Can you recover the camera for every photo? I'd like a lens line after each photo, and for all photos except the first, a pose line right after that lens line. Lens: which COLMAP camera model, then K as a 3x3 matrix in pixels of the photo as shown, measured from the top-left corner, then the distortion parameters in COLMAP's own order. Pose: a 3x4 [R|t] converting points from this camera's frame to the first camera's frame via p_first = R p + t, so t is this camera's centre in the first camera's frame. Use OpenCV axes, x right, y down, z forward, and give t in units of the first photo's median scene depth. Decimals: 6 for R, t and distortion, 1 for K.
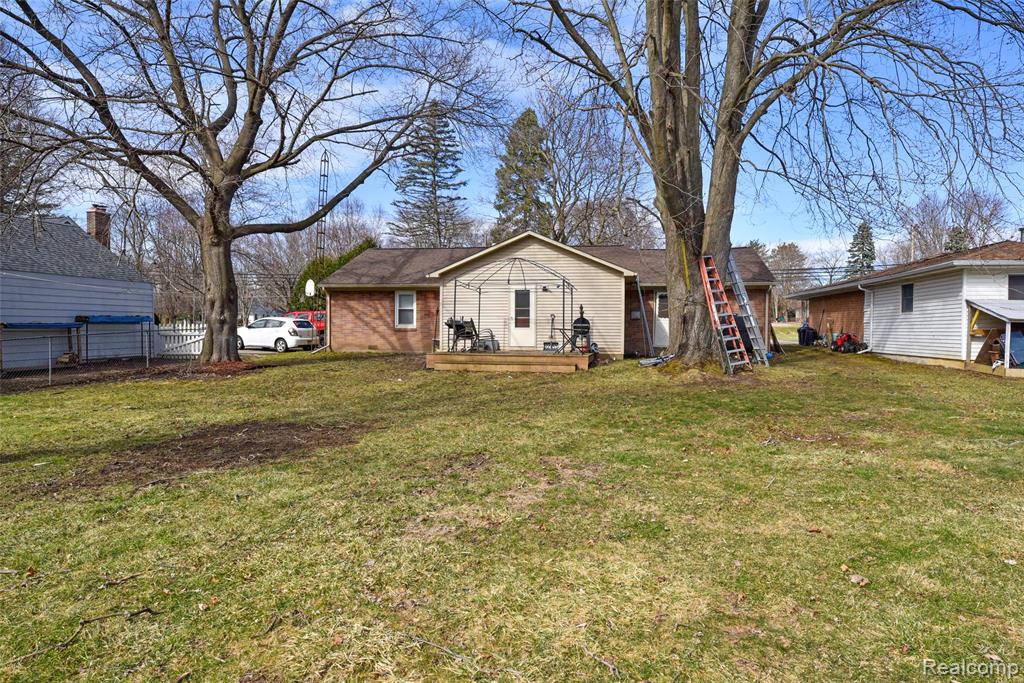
lens RADIAL K [[626.6, 0, 513.5], [0, 626.6, 345.6], [0, 0, 1]] dist [0.008381, 0.000378]
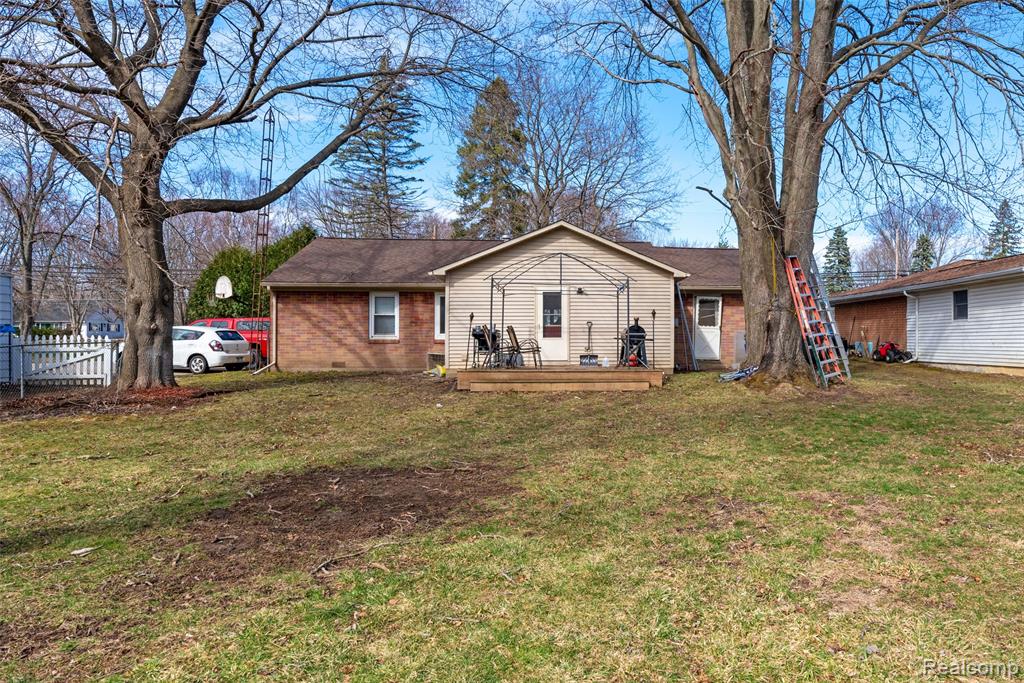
lens RADIAL K [[727.7, 0, 512.0], [0, 727.7, 337.9], [0, 0, 1]] dist [-0.000999, 0.002653]
pose [[0.964512, -0.005118, 0.263990, -0.281705], [0.013744, 0.999430, -0.030838, 0.000317], [-0.263682, 0.033372, 0.964032, 0.089381]]
